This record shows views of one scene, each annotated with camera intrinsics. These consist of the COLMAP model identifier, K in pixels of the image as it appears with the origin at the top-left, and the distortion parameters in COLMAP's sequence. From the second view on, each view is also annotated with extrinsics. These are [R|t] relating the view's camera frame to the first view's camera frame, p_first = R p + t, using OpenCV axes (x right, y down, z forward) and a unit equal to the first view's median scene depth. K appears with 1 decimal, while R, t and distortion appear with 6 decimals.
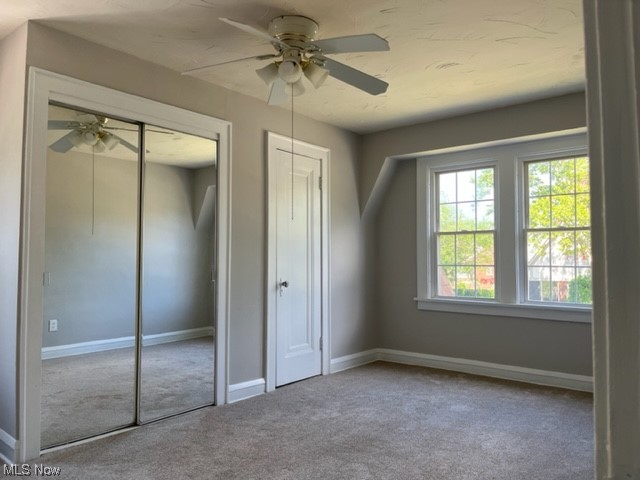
lens RADIAL K [[490.5, 0, 311.4], [0, 490.5, 241.8], [0, 0, 1]] dist [0.009569, 0.006052]
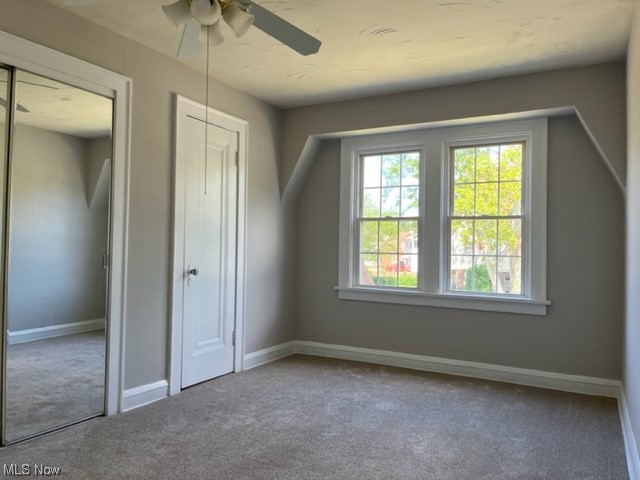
lens RADIAL K [[399.5, 0, 295.3], [0, 399.5, 241.7], [0, 0, 1]] dist [0.004612, 0.000518]
pose [[0.980620, 0.019618, 0.194936, -0.016910], [-0.023781, 0.999536, 0.019040, 0.015163], [-0.194472, -0.023307, 0.980631, 0.271930]]
